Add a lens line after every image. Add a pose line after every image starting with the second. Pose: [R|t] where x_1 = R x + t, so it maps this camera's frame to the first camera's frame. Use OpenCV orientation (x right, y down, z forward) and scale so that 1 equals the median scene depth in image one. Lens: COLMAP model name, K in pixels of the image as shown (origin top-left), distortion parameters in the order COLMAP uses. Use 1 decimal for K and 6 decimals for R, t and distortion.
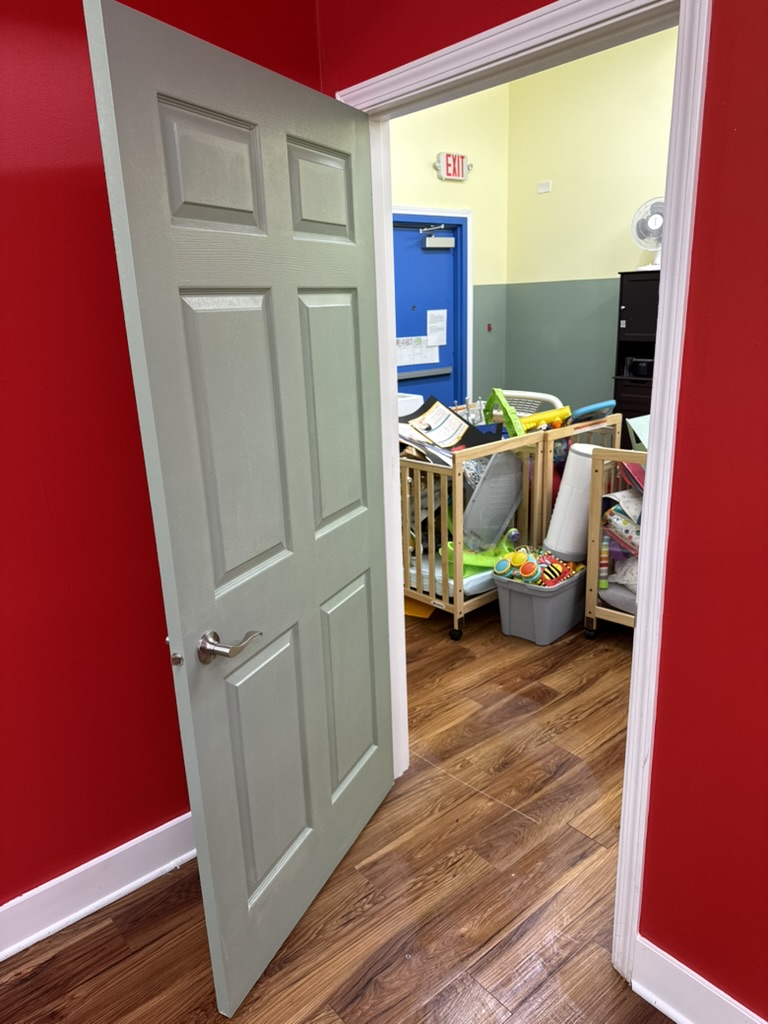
lens RADIAL K [[724.2, 0, 382.2], [0, 724.2, 513.2], [0, 0, 1]] dist [0.008150, -0.005545]
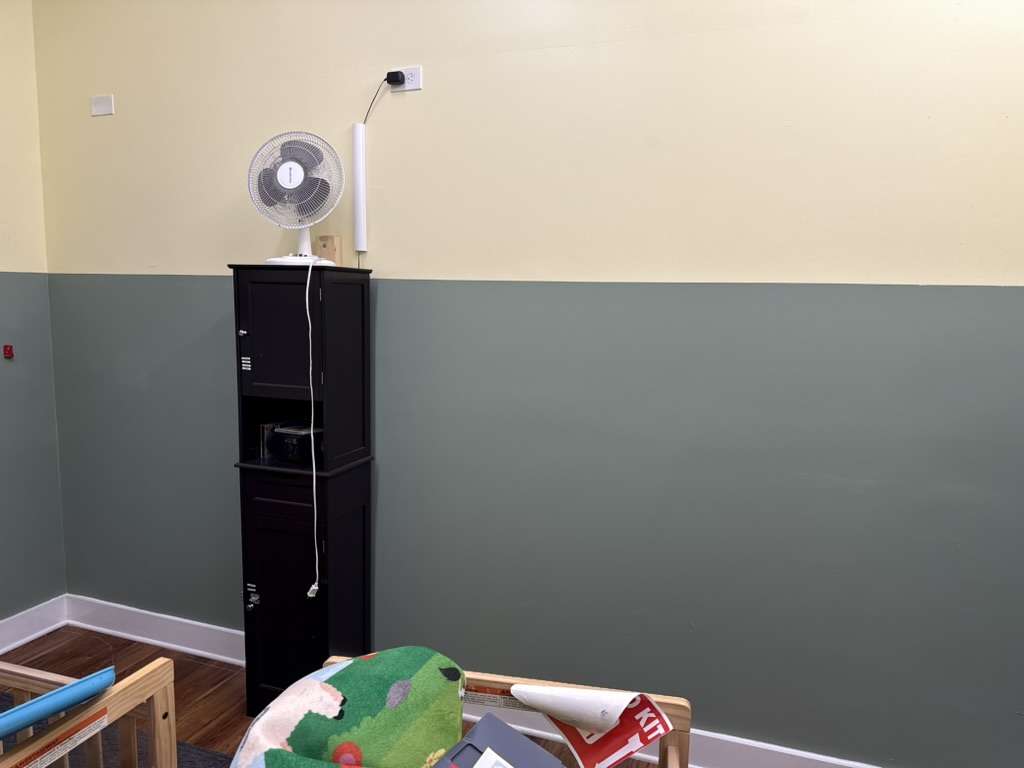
lens RADIAL K [[724.2, 0, 512.6], [0, 724.2, 385.0], [0, 0, 1]] dist [0.008150, -0.005545]
pose [[0.858435, -0.011806, 0.512786, 0.233206], [0.098470, 0.984932, -0.142170, -0.157063], [-0.503381, 0.172538, 0.846663, 0.483329]]
